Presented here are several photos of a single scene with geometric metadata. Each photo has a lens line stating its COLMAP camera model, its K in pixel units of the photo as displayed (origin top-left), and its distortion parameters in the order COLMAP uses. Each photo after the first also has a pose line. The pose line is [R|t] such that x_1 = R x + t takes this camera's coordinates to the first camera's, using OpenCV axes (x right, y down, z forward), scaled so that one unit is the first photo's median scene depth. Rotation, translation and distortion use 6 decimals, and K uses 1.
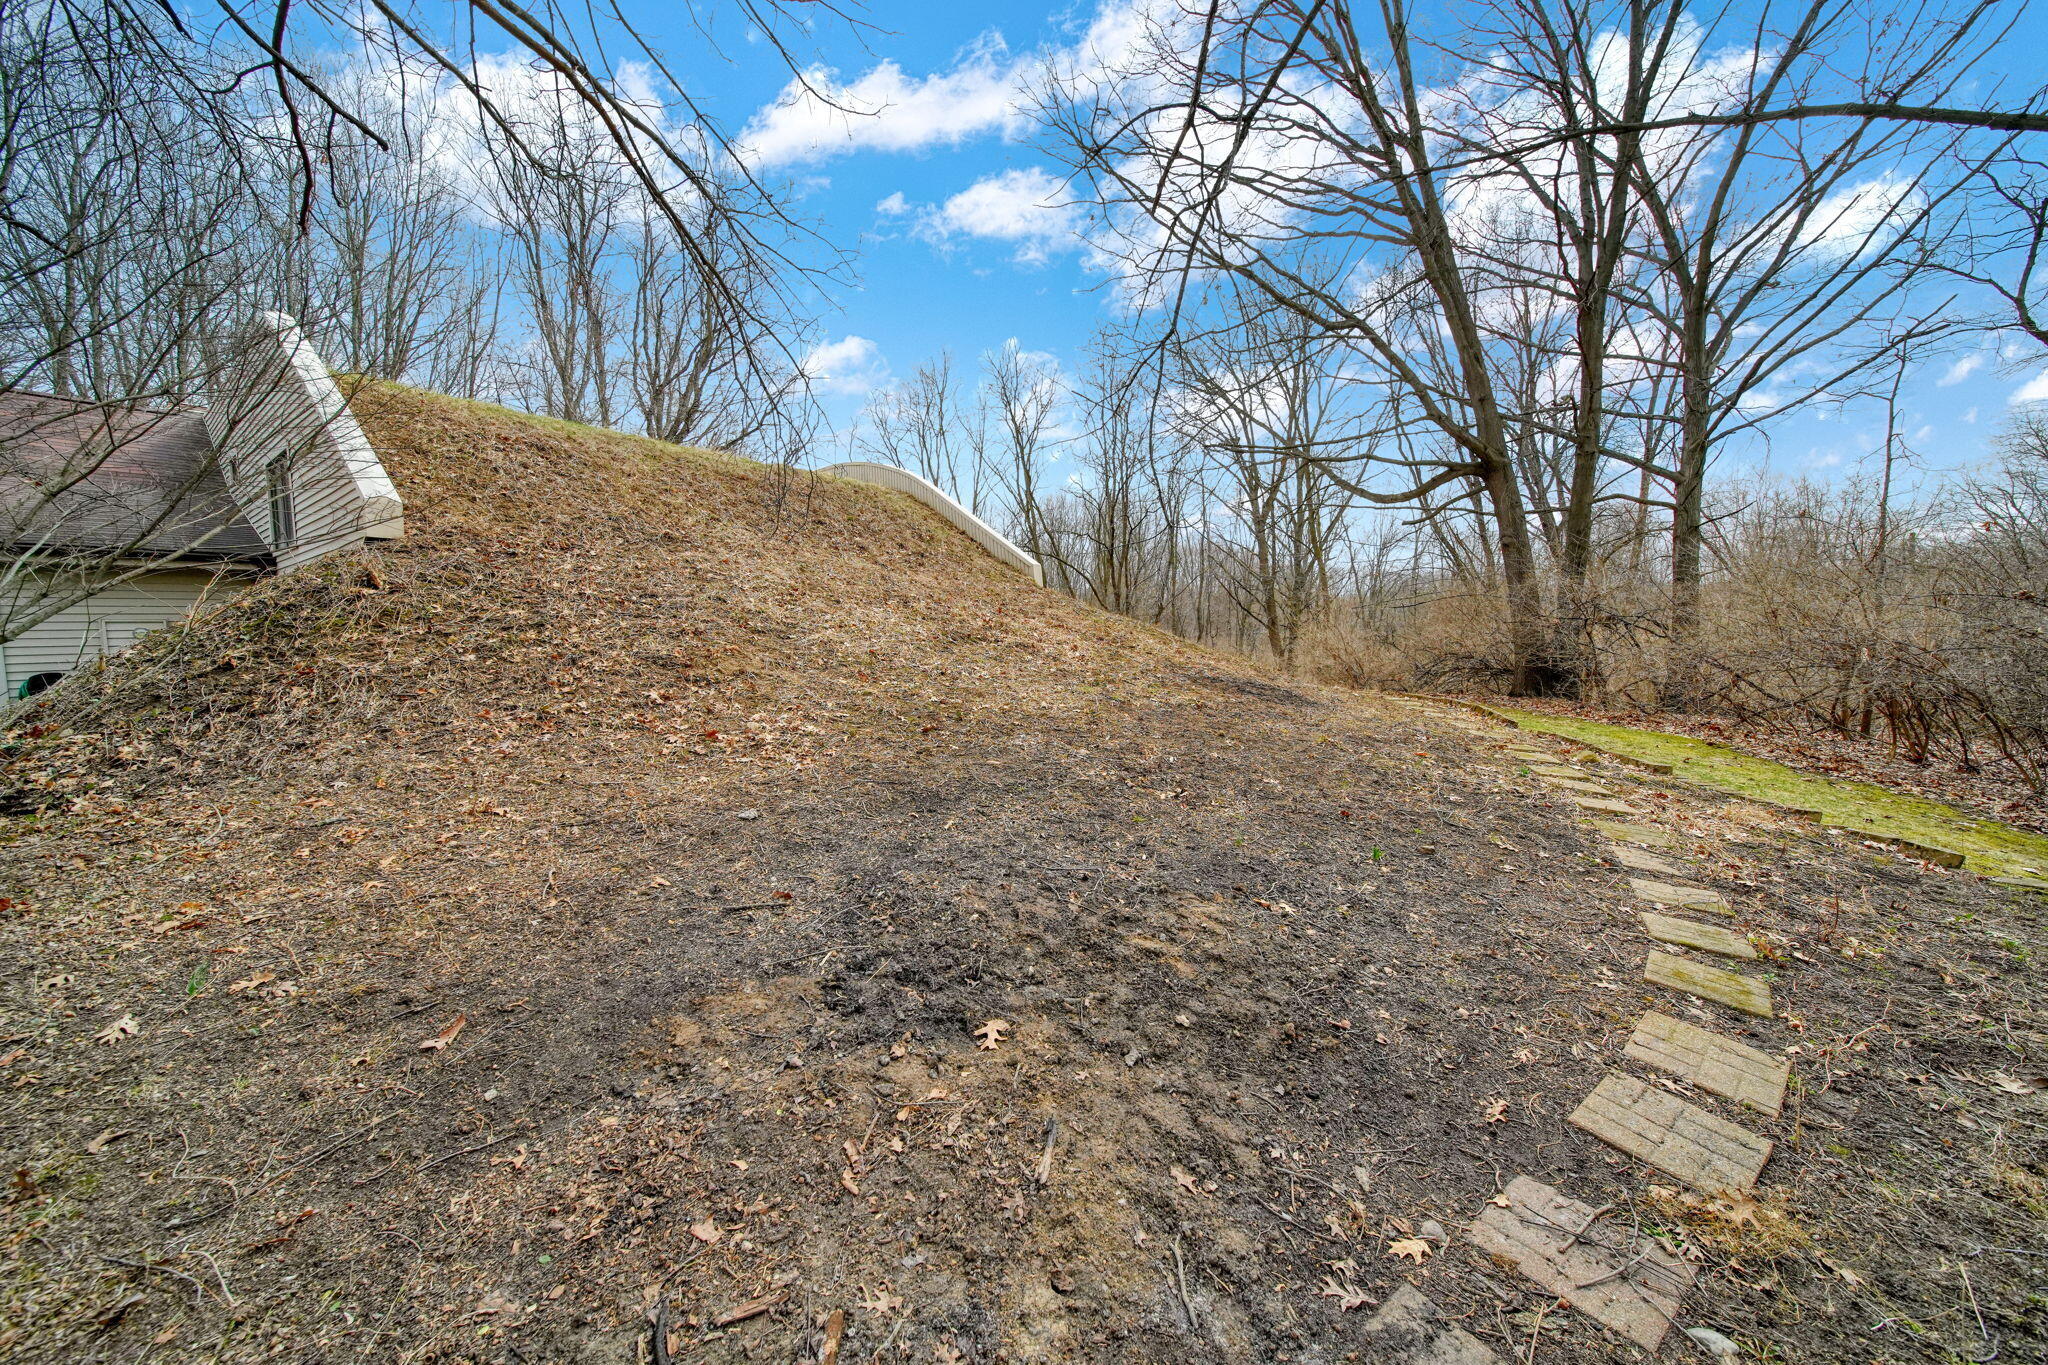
lens RADIAL K [[727.0, 0, 1016.5], [0, 727.0, 683.4], [0, 0, 1]] dist [-0.007634, -0.000211]
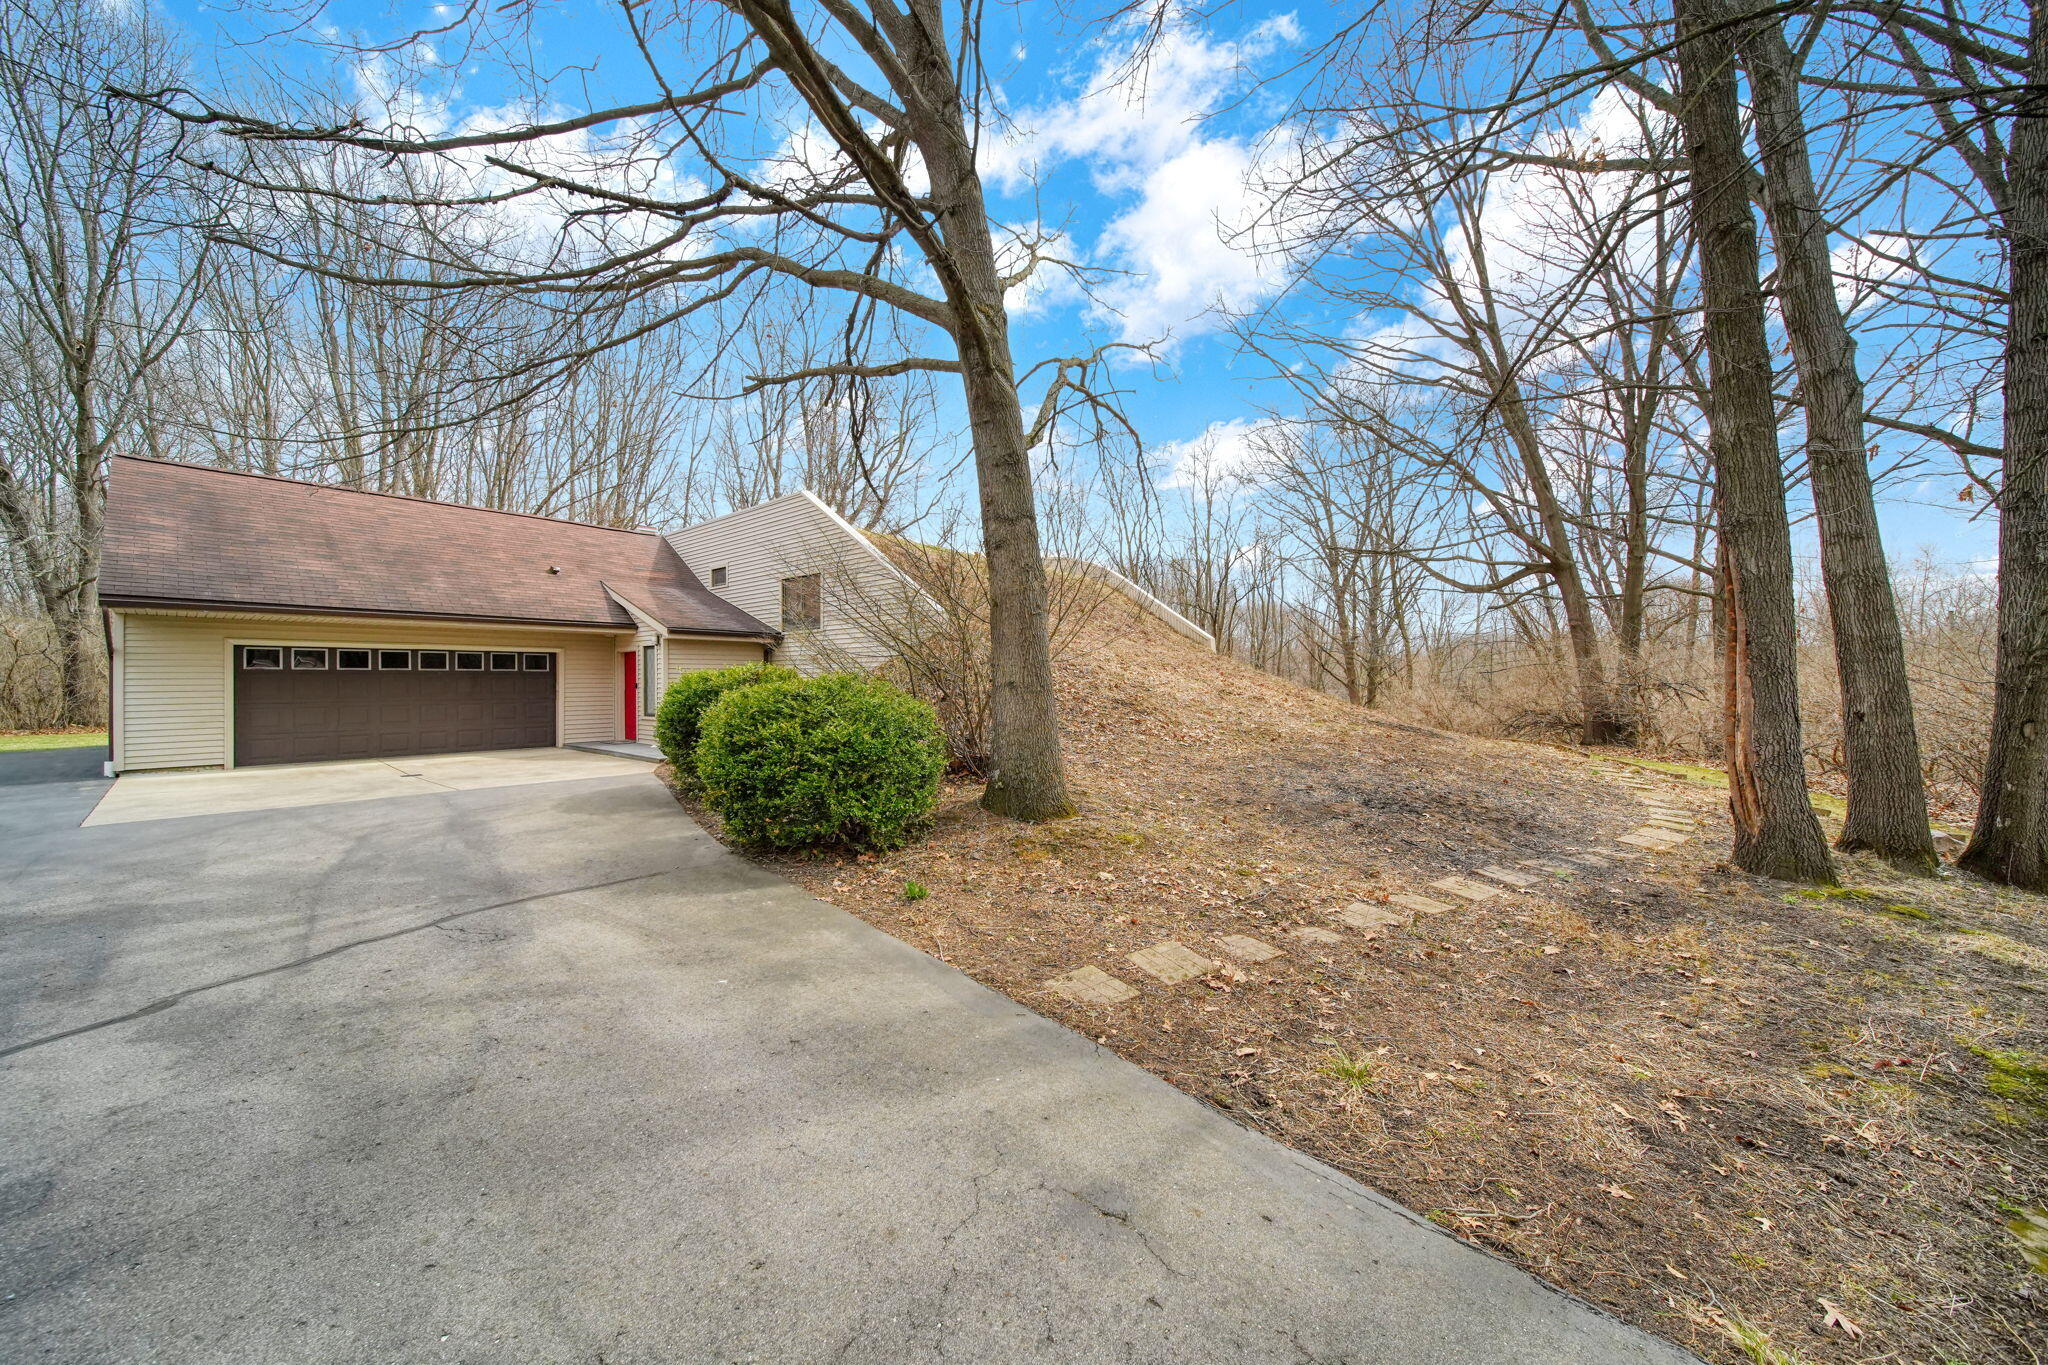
lens RADIAL K [[727.0, 0, 1016.5], [0, 727.0, 683.4], [0, 0, 1]] dist [-0.007634, -0.000211]
pose [[0.998118, 0.015578, -0.059305, -0.227690], [-0.020022, 0.996975, -0.075095, 0.024834], [0.057956, 0.076142, 0.995411, -0.320935]]
